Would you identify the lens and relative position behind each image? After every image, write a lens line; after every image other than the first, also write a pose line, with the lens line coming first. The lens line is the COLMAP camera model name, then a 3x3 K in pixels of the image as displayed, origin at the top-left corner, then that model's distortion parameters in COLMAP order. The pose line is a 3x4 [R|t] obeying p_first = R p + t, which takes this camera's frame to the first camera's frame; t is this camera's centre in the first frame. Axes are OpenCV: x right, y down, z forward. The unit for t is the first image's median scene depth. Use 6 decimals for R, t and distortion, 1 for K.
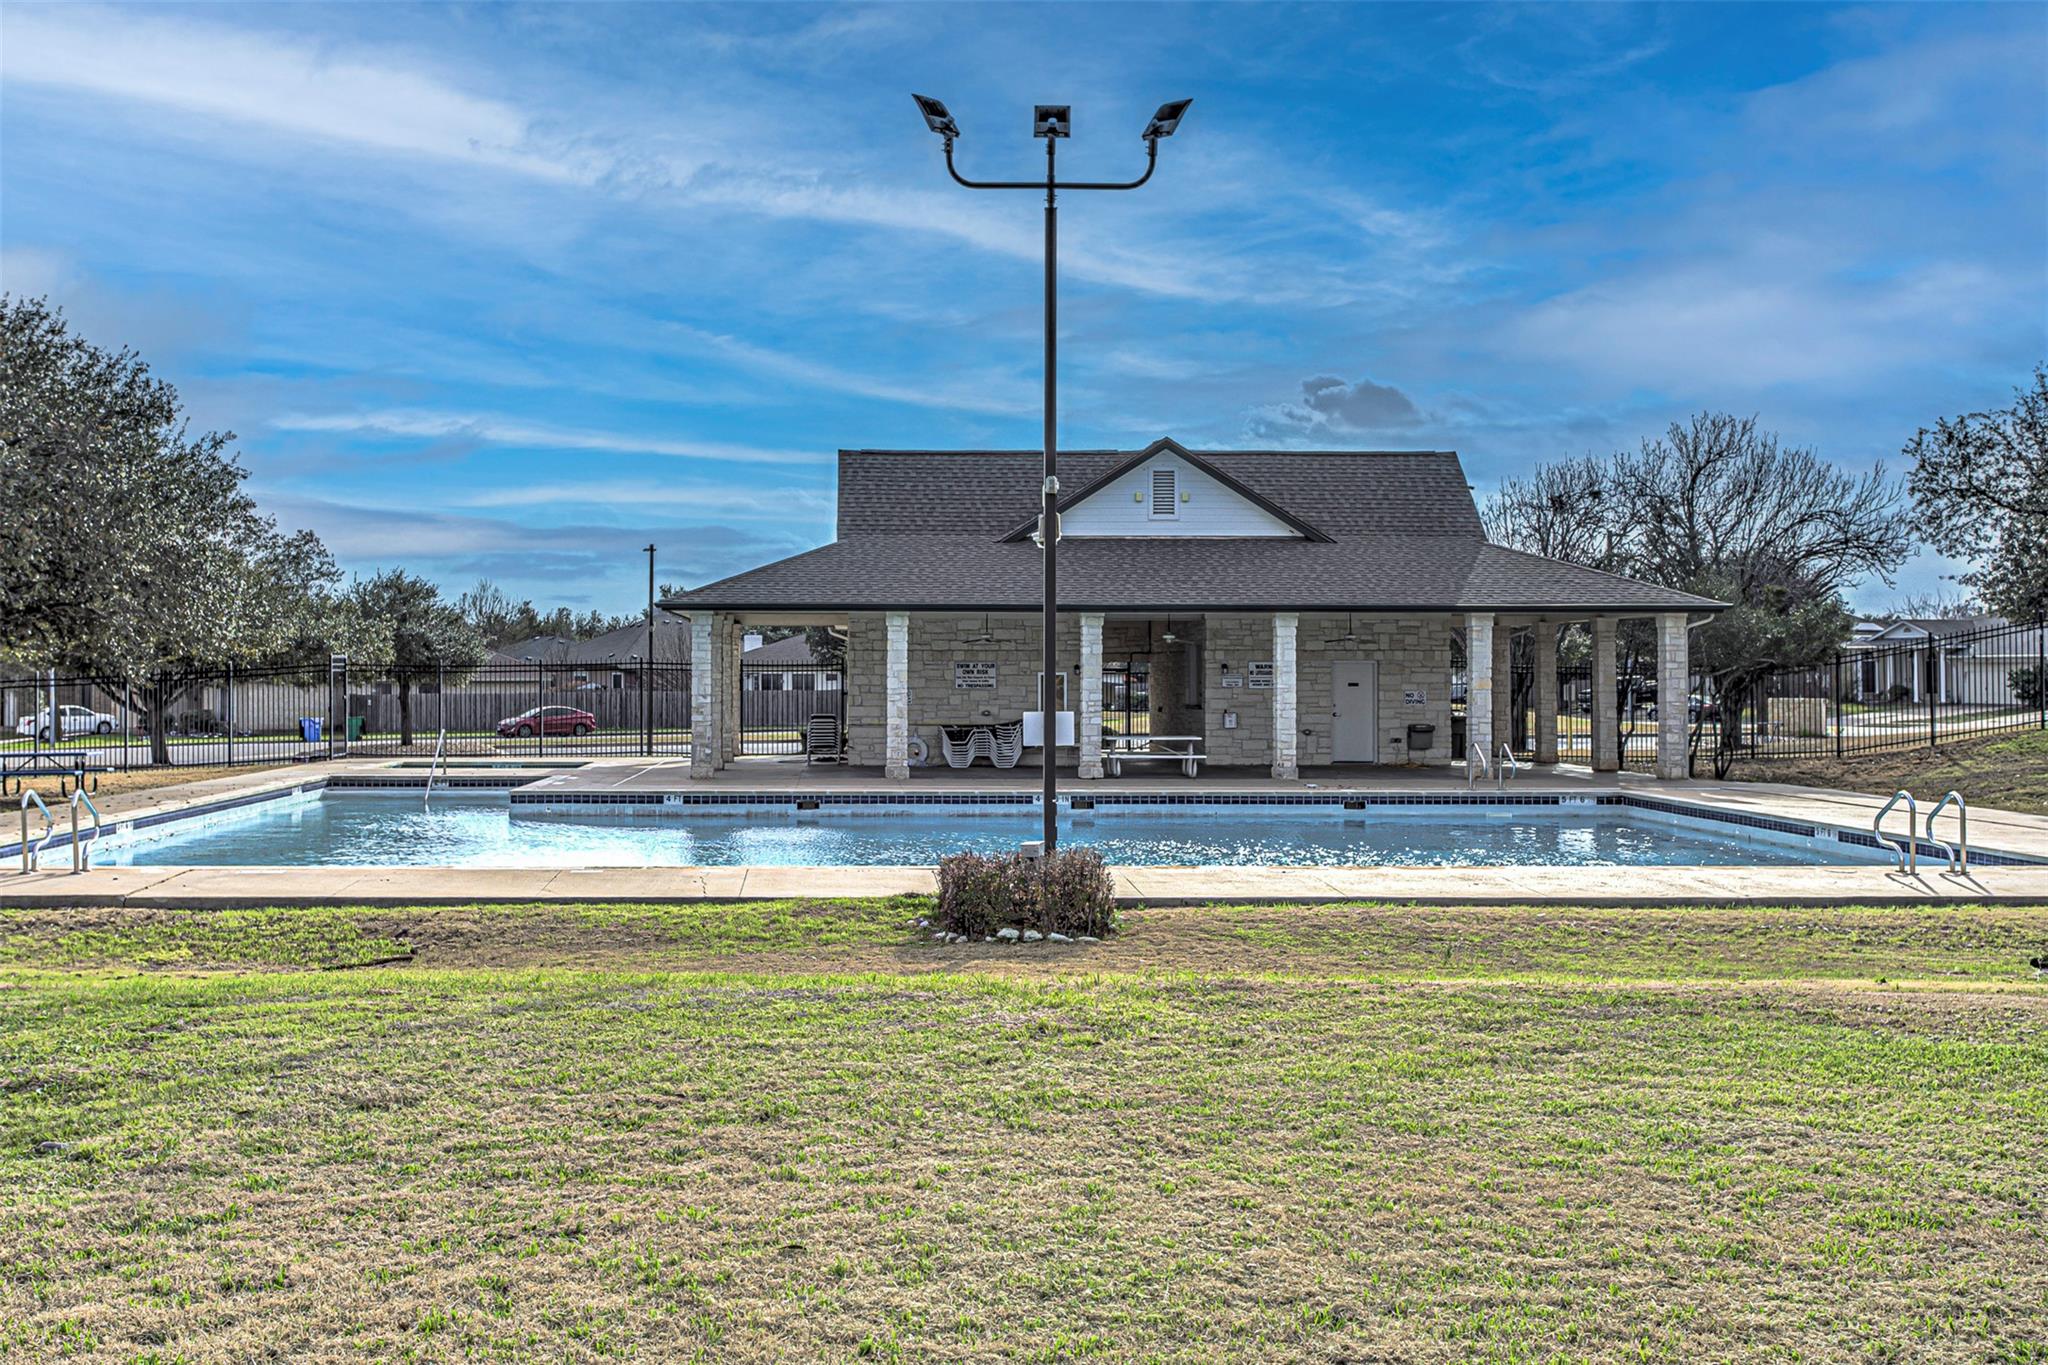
lens RADIAL K [[2011.7, 0, 1024.0], [0, 2011.7, 678.2], [0, 0, 1]] dist [-0.000833, 0.000000]
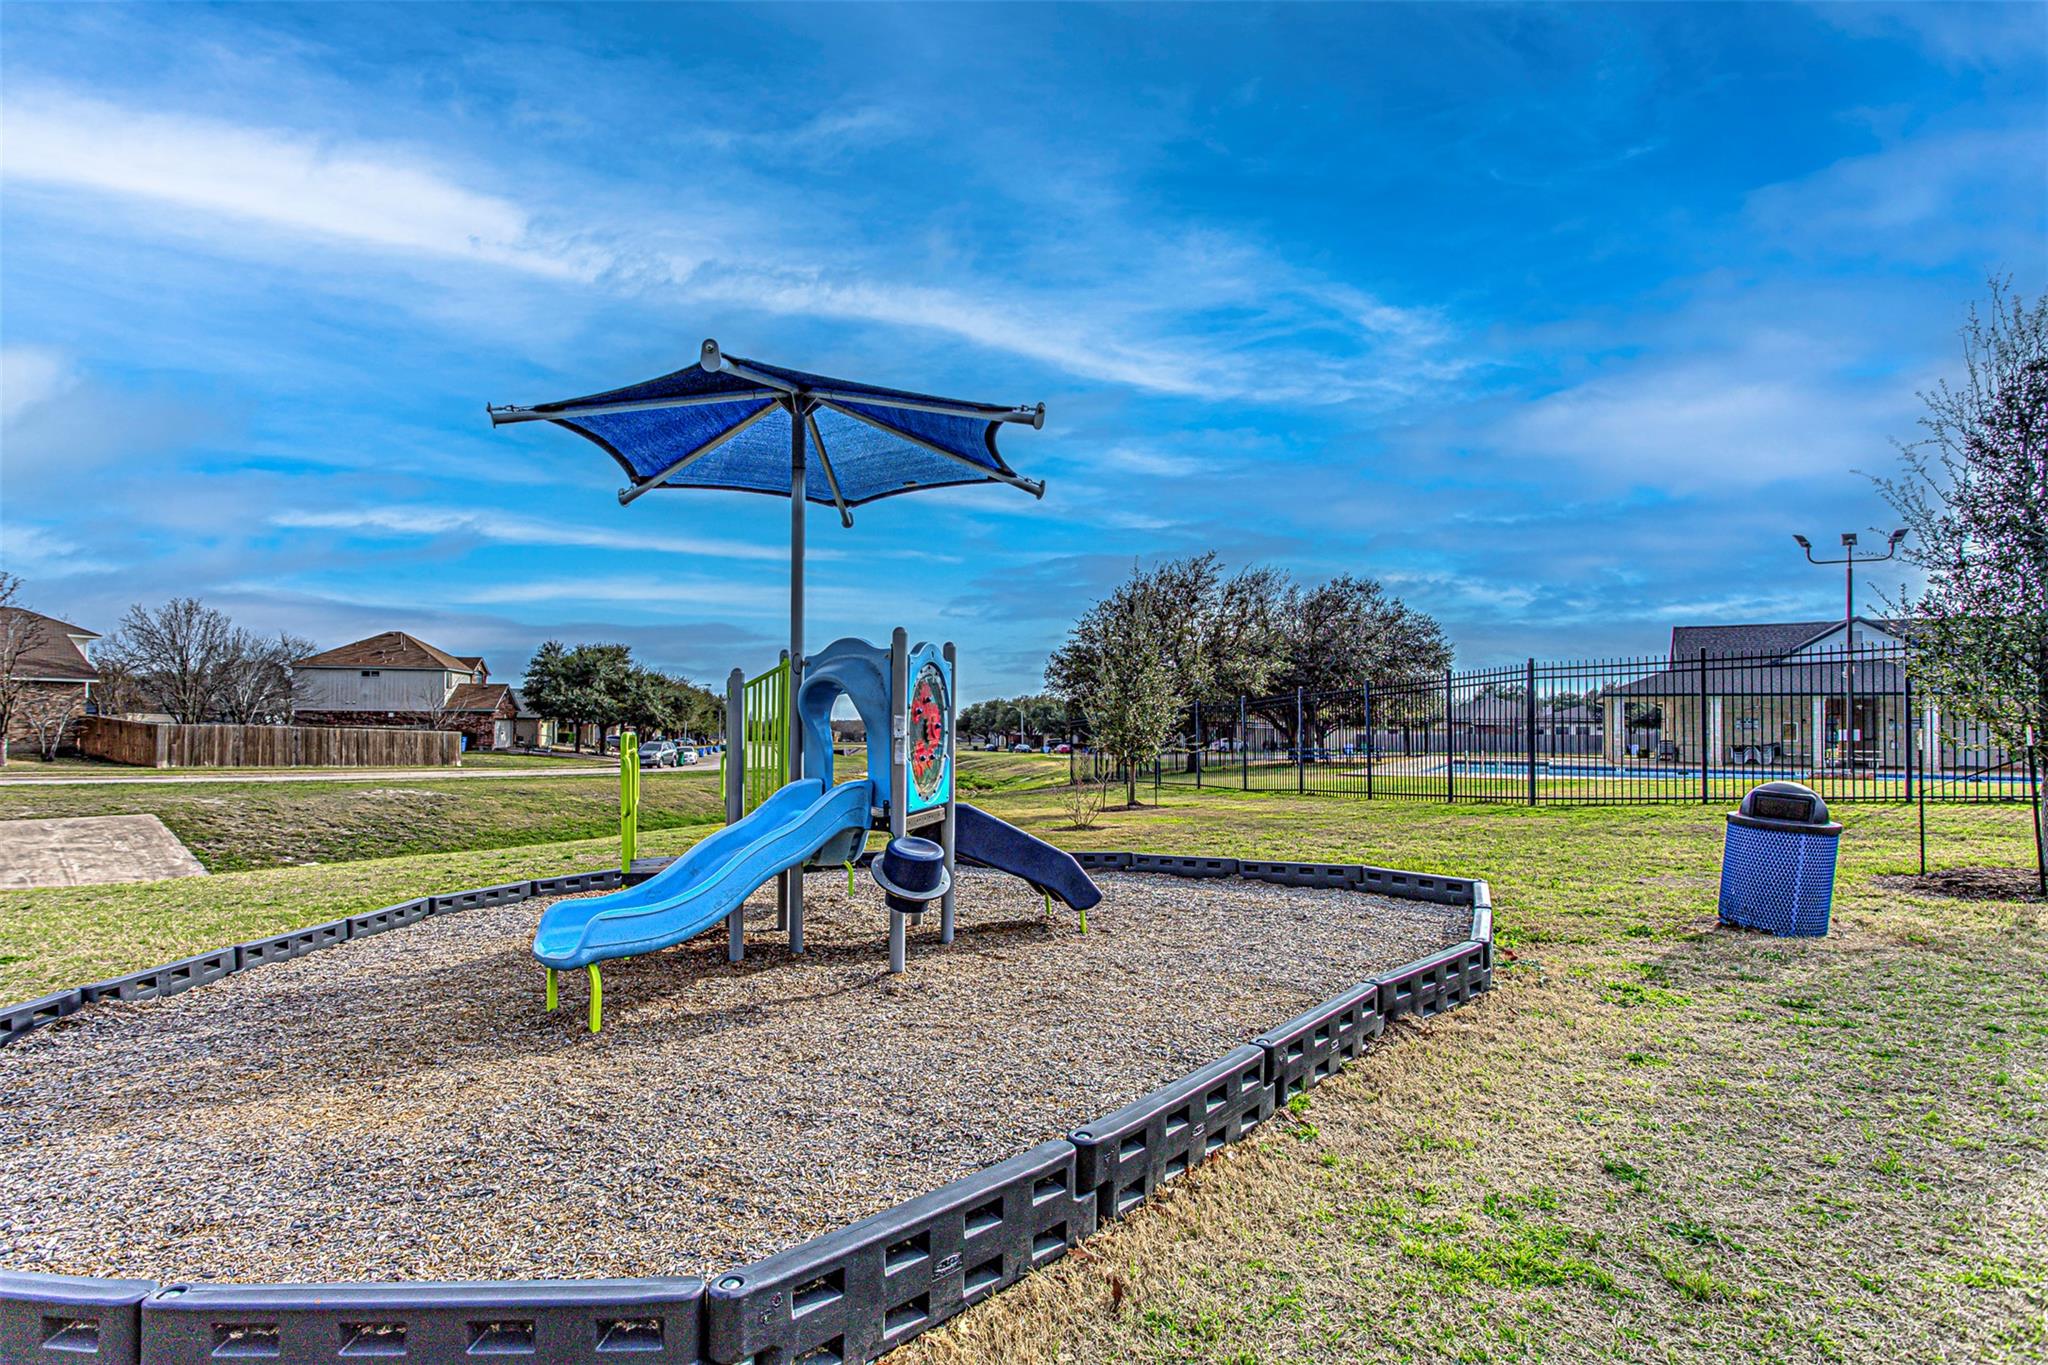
lens RADIAL K [[1019.3, 0, 1020.3], [0, 1019.3, 704.9], [0, 0, 1]] dist [0.001843, -0.000008]
pose [[0.836380, -0.006891, -0.548107, -0.090041], [-0.006377, 0.999731, -0.022301, 0.009960], [0.548113, 0.022148, 0.836111, -0.468241]]
